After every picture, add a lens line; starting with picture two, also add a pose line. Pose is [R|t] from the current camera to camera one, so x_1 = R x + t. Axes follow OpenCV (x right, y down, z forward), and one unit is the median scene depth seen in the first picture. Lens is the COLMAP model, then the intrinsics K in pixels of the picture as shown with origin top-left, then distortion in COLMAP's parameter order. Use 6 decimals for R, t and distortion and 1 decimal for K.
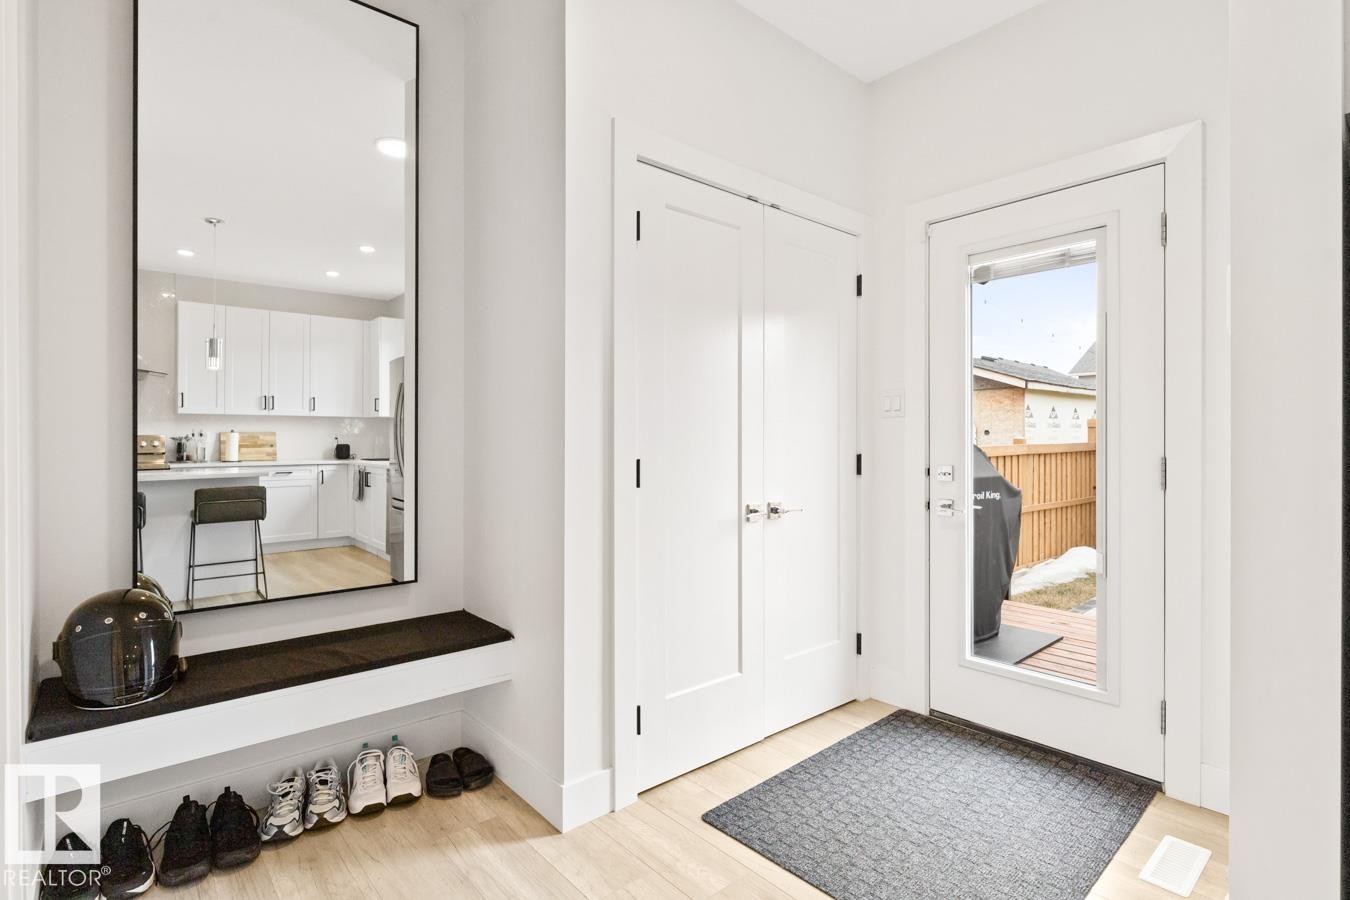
lens RADIAL K [[686.5, 0, 670.3], [0, 686.5, 443.8], [0, 0, 1]] dist [-0.001432, -0.000900]
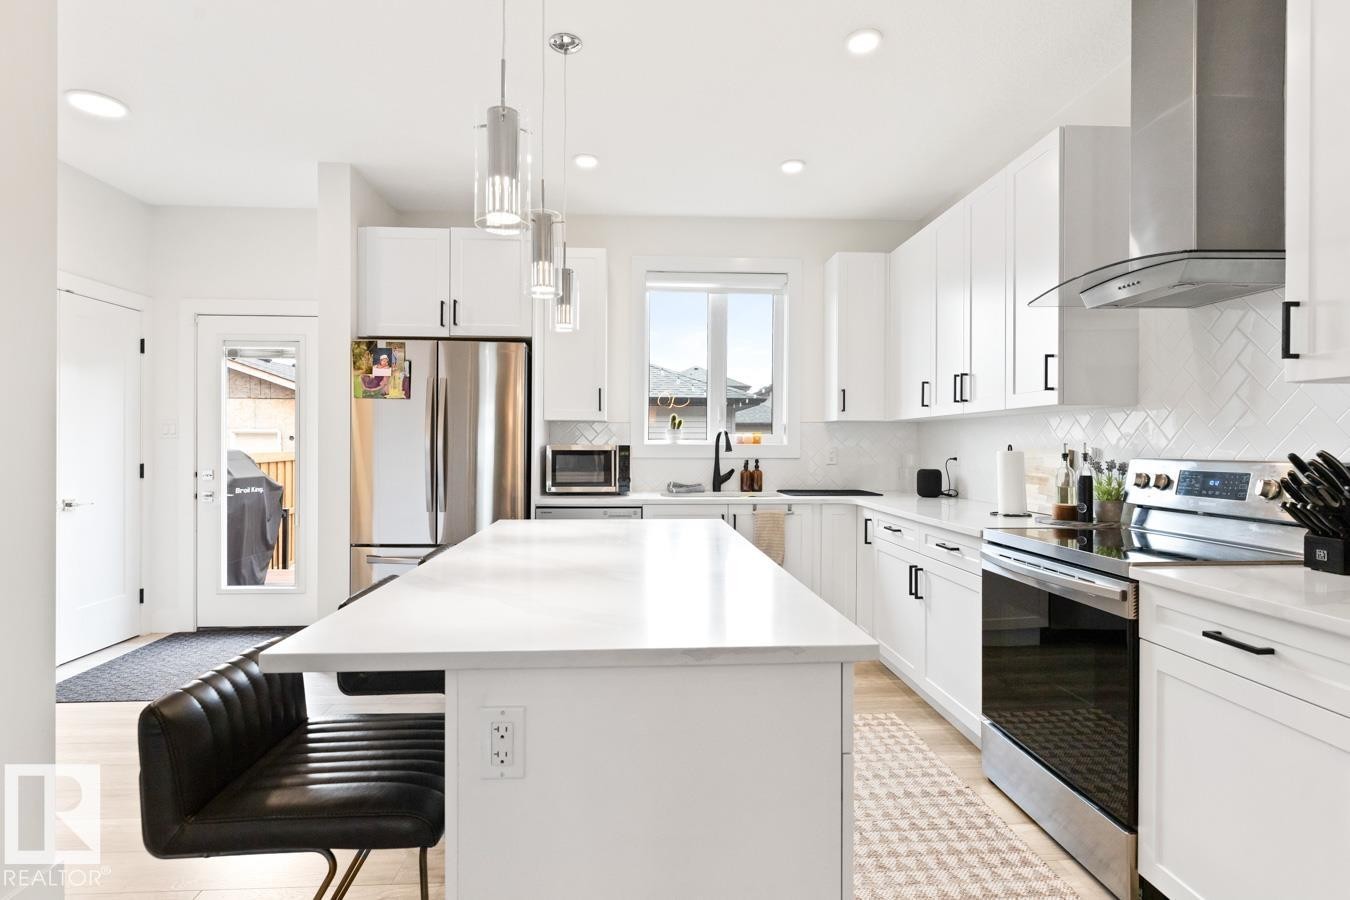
lens RADIAL K [[686.5, 0, 670.3], [0, 686.5, 443.8], [0, 0, 1]] dist [-0.001432, -0.000900]
pose [[0.610725, 0.002729, 0.791838, -0.193688], [0.000402, 0.999993, -0.003756, -0.021592], [-0.791843, 0.002612, 0.610719, -0.782271]]
